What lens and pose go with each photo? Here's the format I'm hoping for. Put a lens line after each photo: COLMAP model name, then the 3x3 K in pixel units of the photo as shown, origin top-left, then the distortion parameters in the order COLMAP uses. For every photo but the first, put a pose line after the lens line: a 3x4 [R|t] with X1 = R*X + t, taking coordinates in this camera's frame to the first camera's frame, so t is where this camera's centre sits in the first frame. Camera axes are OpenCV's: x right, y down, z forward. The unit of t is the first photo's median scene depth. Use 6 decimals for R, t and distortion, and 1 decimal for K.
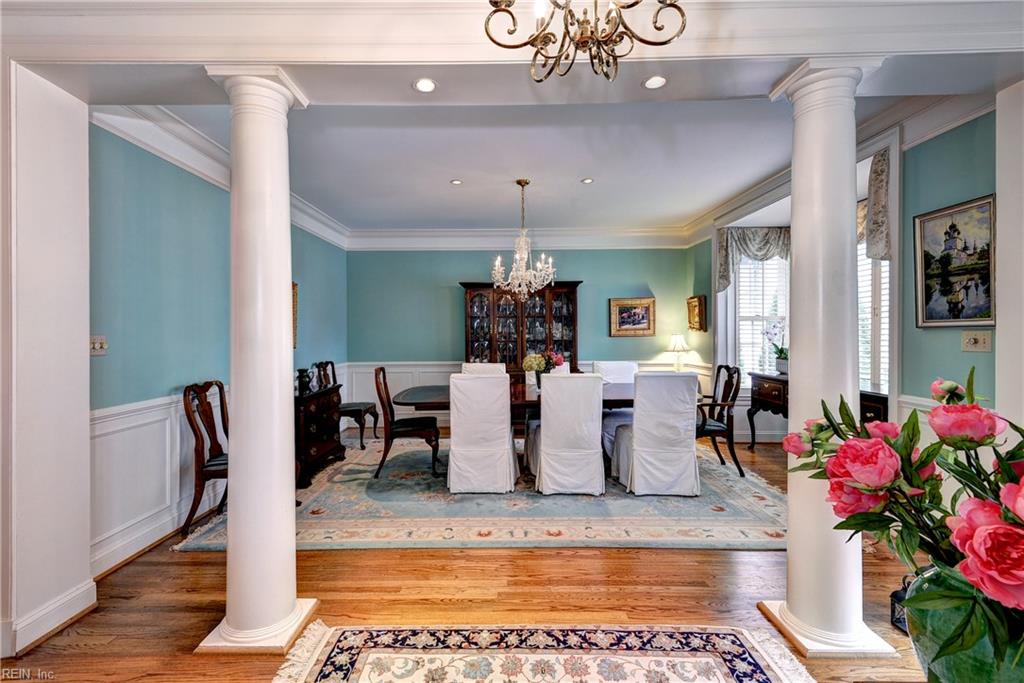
lens RADIAL K [[481.4, 0, 508.3], [0, 481.4, 335.9], [0, 0, 1]] dist [0.007840, -0.005579]
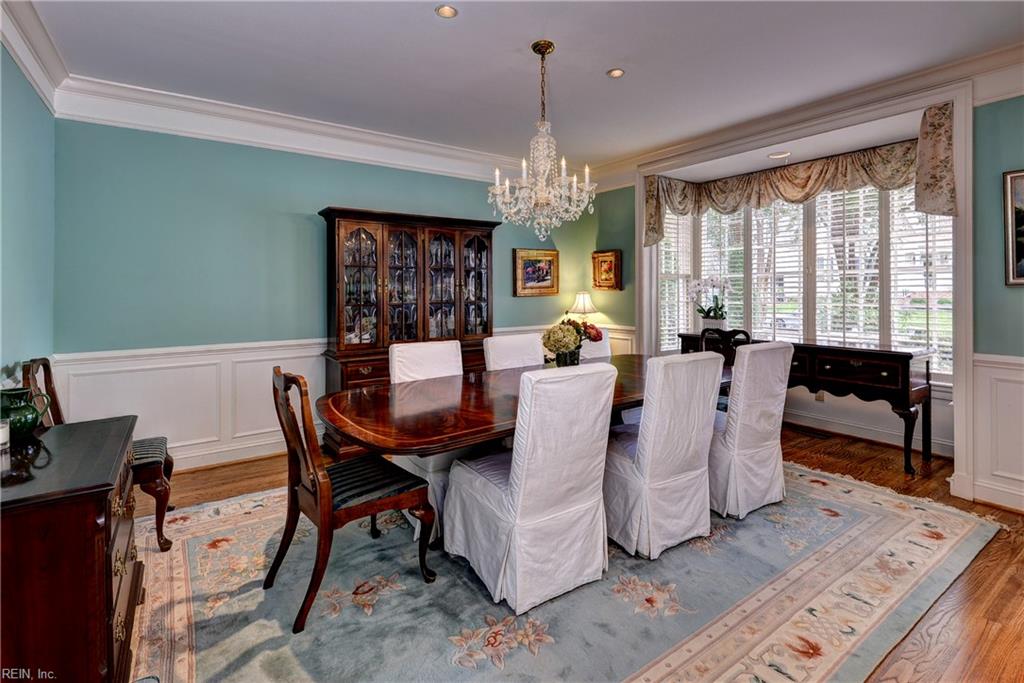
lens RADIAL K [[481.4, 0, 522.6], [0, 481.4, 291.8], [0, 0, 1]] dist [0.007840, -0.005579]
pose [[0.811085, -0.001607, 0.584926, -0.283022], [0.005613, 0.999972, -0.005036, -0.002575], [-0.584901, 0.007368, 0.811071, 0.415518]]
